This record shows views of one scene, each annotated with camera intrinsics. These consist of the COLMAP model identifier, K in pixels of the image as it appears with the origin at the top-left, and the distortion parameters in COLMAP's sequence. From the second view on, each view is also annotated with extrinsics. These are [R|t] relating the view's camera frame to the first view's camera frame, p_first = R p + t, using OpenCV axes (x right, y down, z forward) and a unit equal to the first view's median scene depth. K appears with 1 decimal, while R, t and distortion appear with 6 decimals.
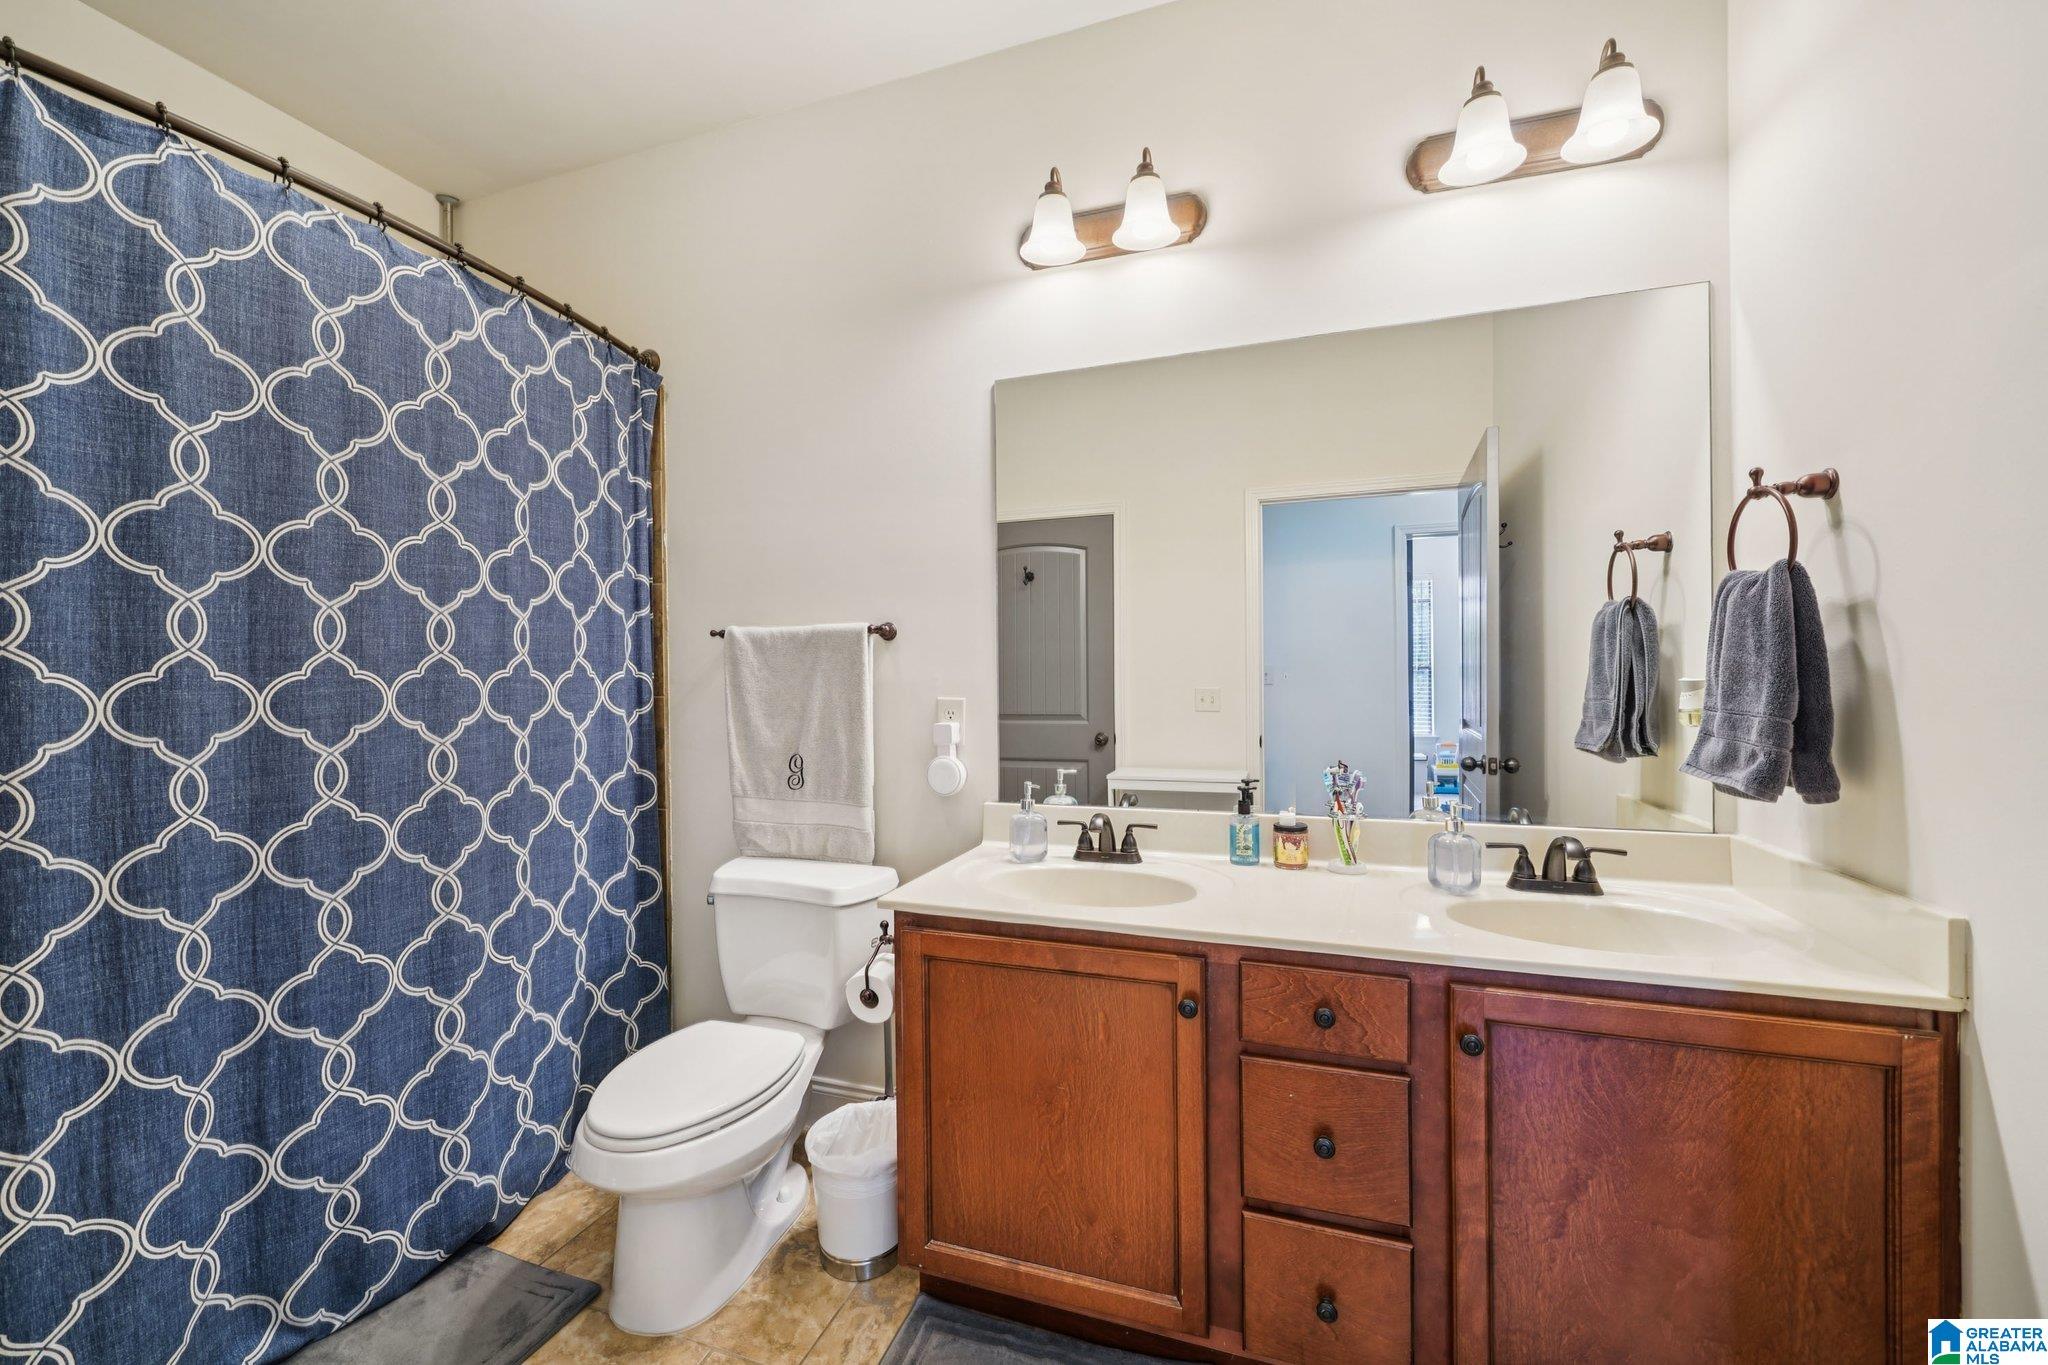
lens RADIAL K [[801.3, 0, 1024.0], [0, 801.3, 682.5], [0, 0, 1]] dist [-0.011499, 0.000197]
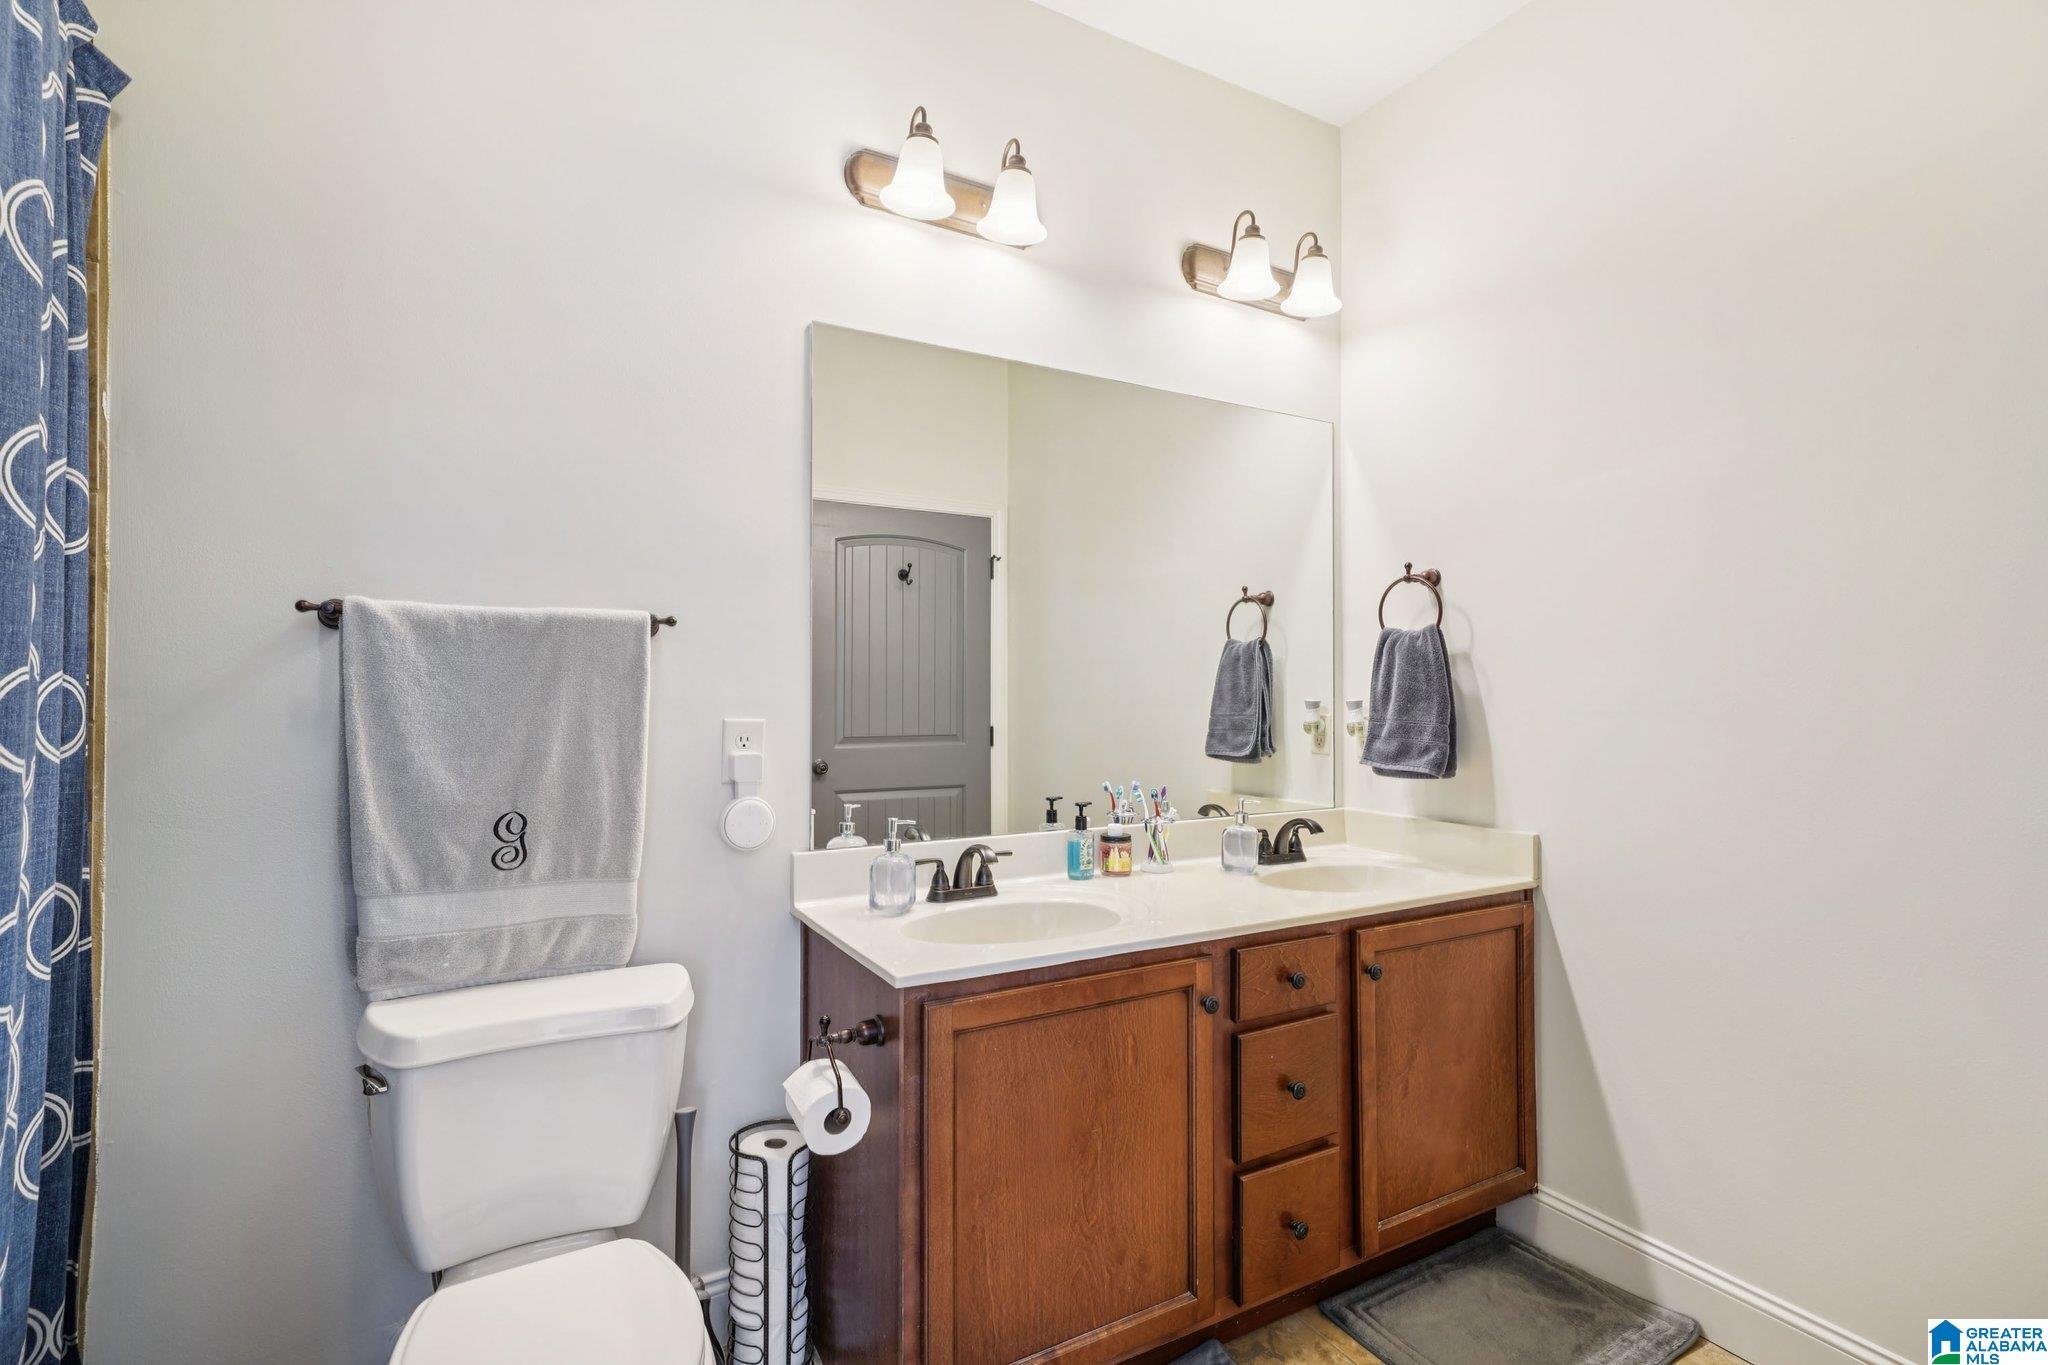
lens RADIAL K [[948.9, 0, 1028.9], [0, 948.9, 676.3], [0, 0, 1]] dist [-0.000455, -0.000233]
pose [[0.661733, 0.024977, 0.749323, -0.588121], [-0.003667, 0.999541, -0.030079, 0.005006], [-0.749730, 0.017157, 0.661521, 0.213476]]
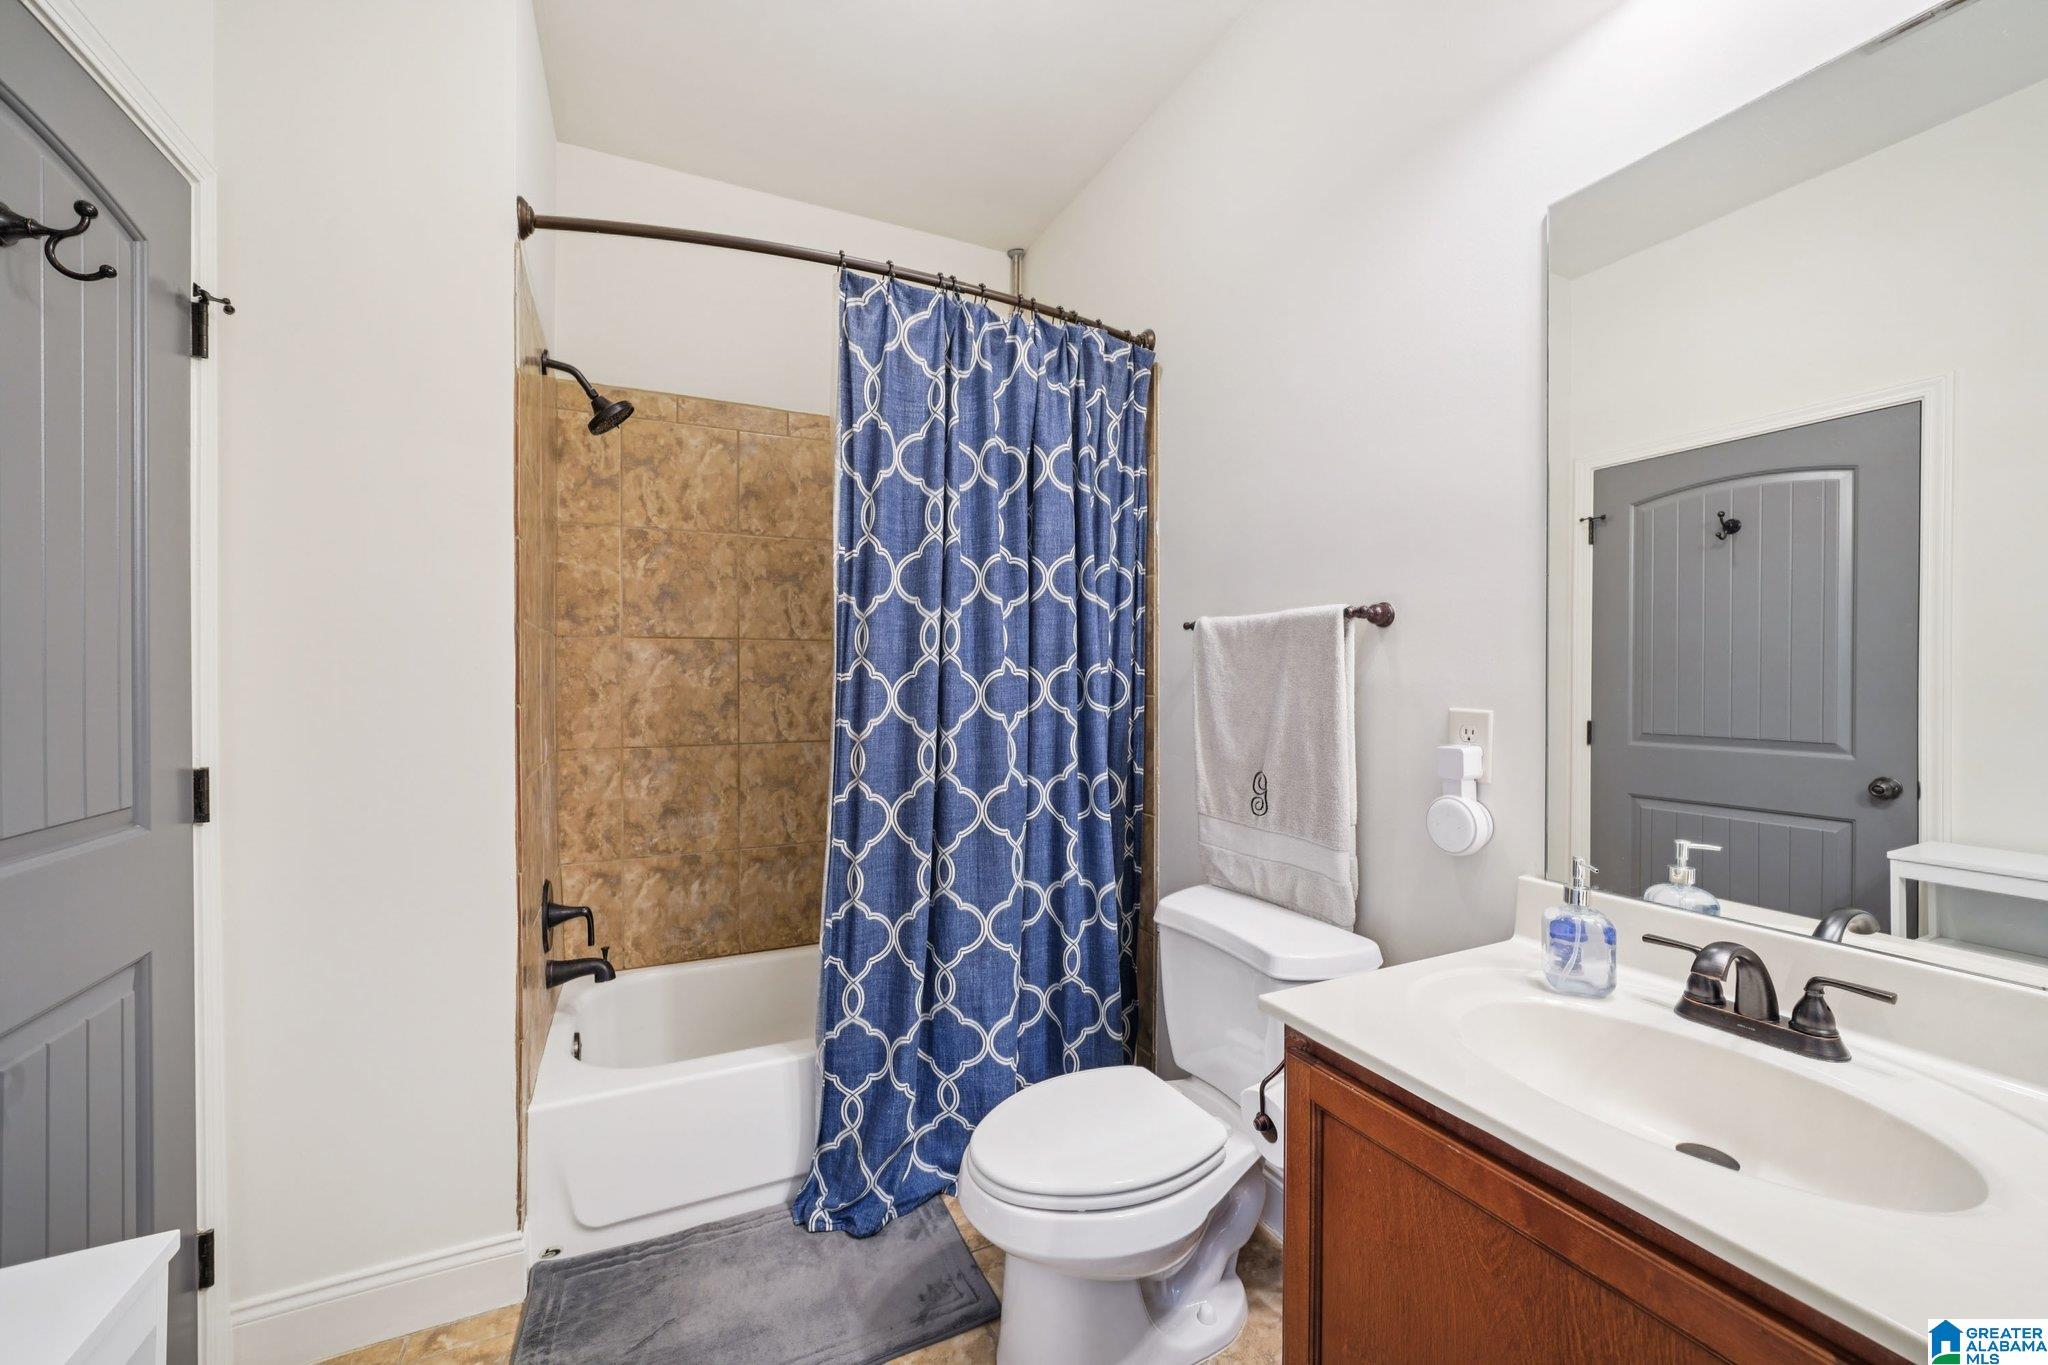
lens RADIAL K [[800.7, 0, 1024.0], [0, 800.7, 682.5], [0, 0, 1]] dist [0.000182, 0.000017]
pose [[0.706484, 0.014280, -0.707585, 0.119924], [-0.015588, 0.999868, 0.004614, -0.000630], [0.707557, 0.007770, 0.706613, 0.267327]]
